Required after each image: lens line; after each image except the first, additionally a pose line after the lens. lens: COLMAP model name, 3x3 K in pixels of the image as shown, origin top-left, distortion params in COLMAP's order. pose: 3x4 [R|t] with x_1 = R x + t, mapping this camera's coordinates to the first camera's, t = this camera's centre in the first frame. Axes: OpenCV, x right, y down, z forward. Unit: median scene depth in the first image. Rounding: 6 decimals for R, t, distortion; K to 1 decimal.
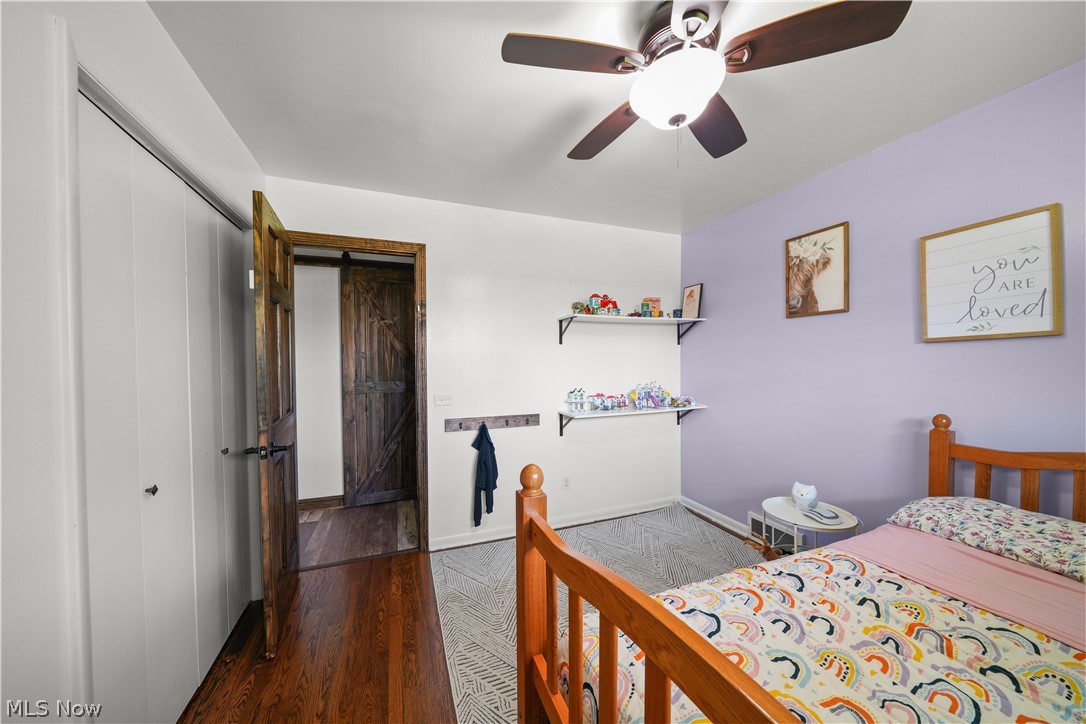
lens RADIAL K [[373.4, 0, 540.7], [0, 373.4, 363.3], [0, 0, 1]] dist [-0.001738, -0.000655]
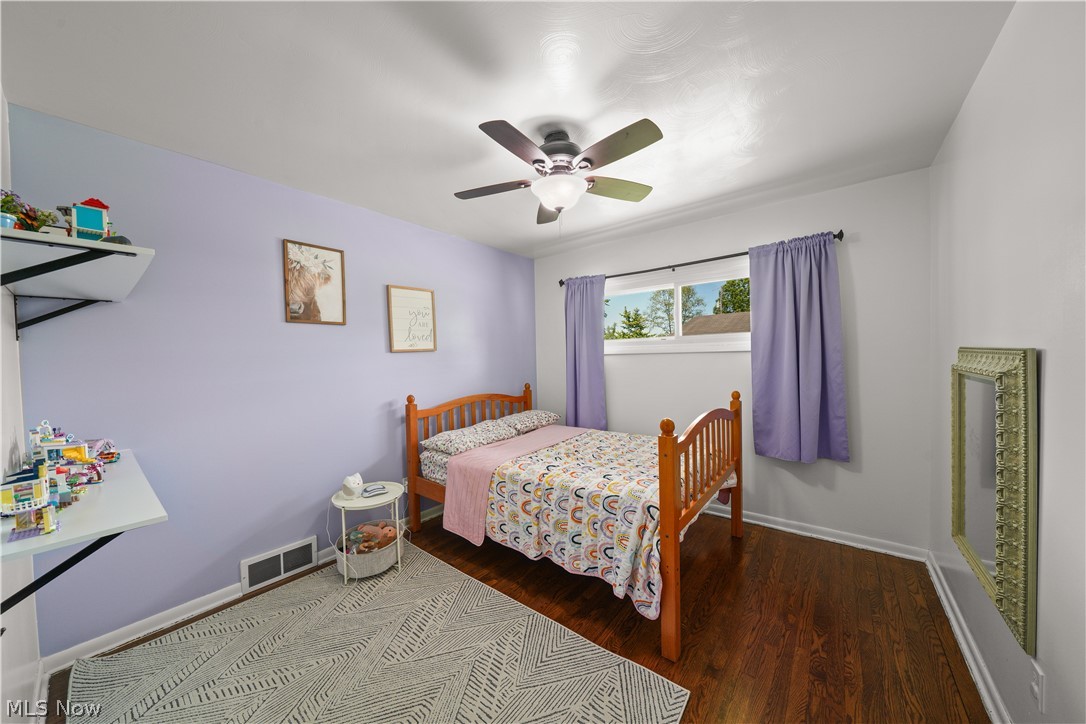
lens RADIAL K [[373.4, 0, 539.2], [0, 373.4, 361.8], [0, 0, 1]] dist [-0.001738, -0.000655]
pose [[-0.502517, 0.002981, 0.864562, -0.493176], [0.031207, 0.999405, 0.014693, -0.015307], [-0.864004, 0.034364, -0.502311, 0.959994]]
